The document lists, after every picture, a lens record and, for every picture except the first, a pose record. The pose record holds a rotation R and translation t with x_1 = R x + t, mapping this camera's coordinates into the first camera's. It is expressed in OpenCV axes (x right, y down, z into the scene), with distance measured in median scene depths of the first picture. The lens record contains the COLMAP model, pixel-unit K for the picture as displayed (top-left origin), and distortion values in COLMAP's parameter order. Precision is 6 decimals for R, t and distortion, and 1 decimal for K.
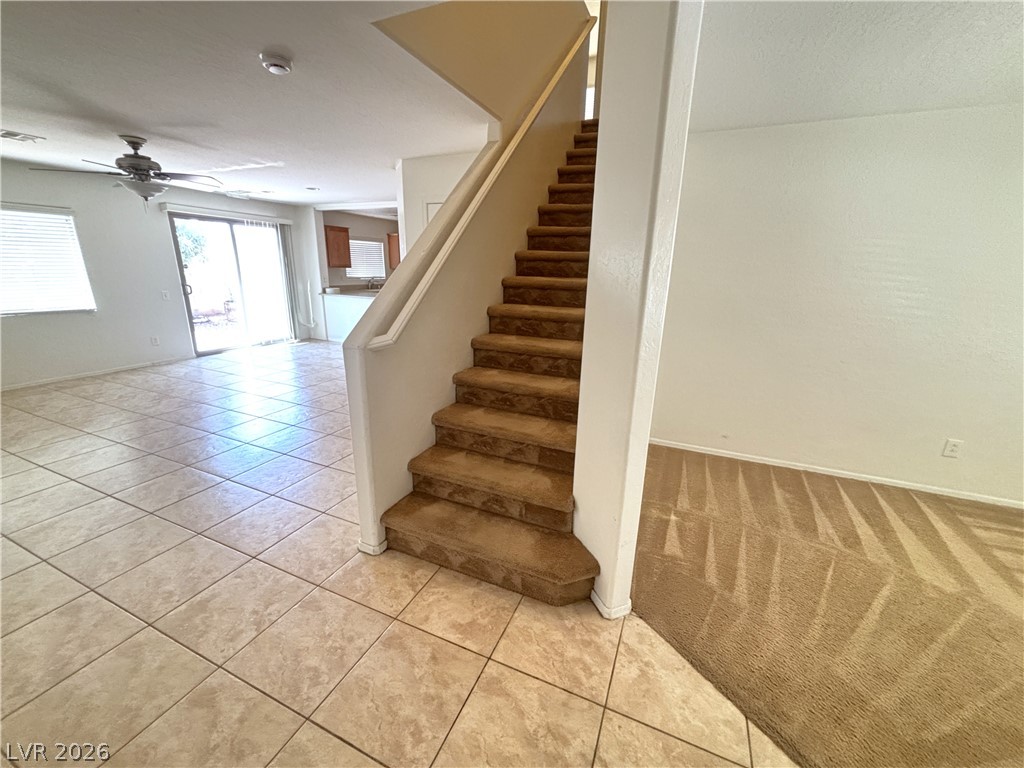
lens RADIAL K [[416.1, 0, 514.8], [0, 416.1, 381.6], [0, 0, 1]] dist [-0.000842, -0.000082]
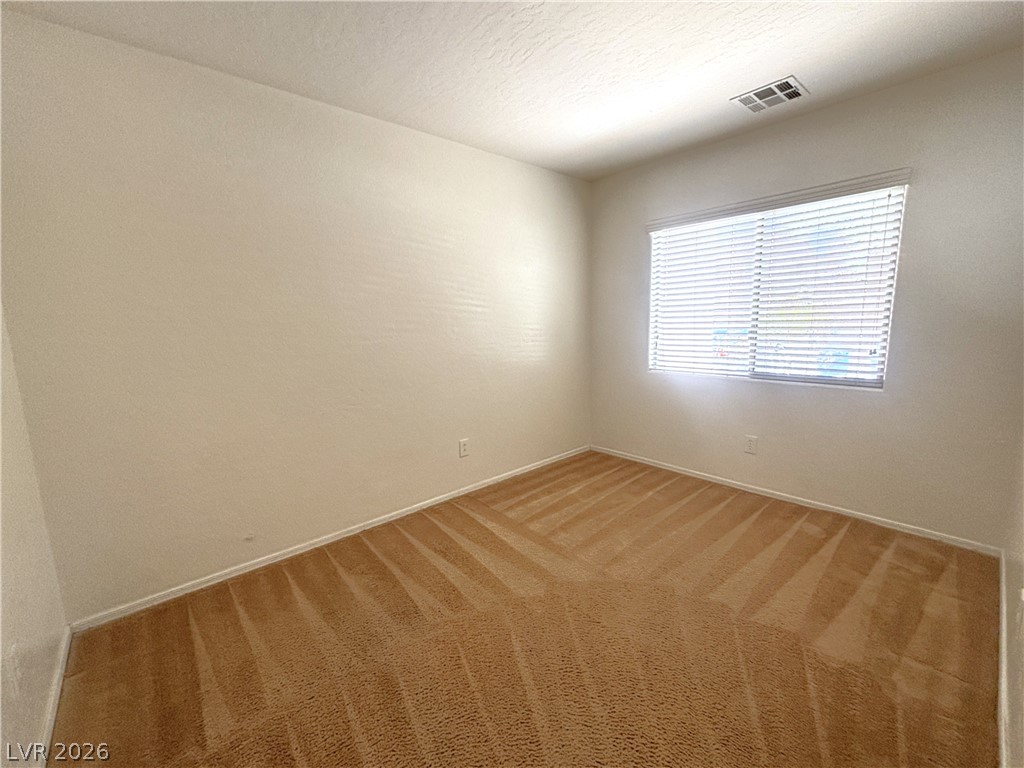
lens RADIAL K [[425.6, 0, 512.0], [0, 425.6, 384.0], [0, 0, 1]] dist [0.001973, 0.000122]
pose [[0.422227, -0.175766, 0.889287, 0.167198], [0.274996, 0.959627, 0.059102, -0.027510], [-0.863772, 0.219595, 0.453515, 0.371181]]
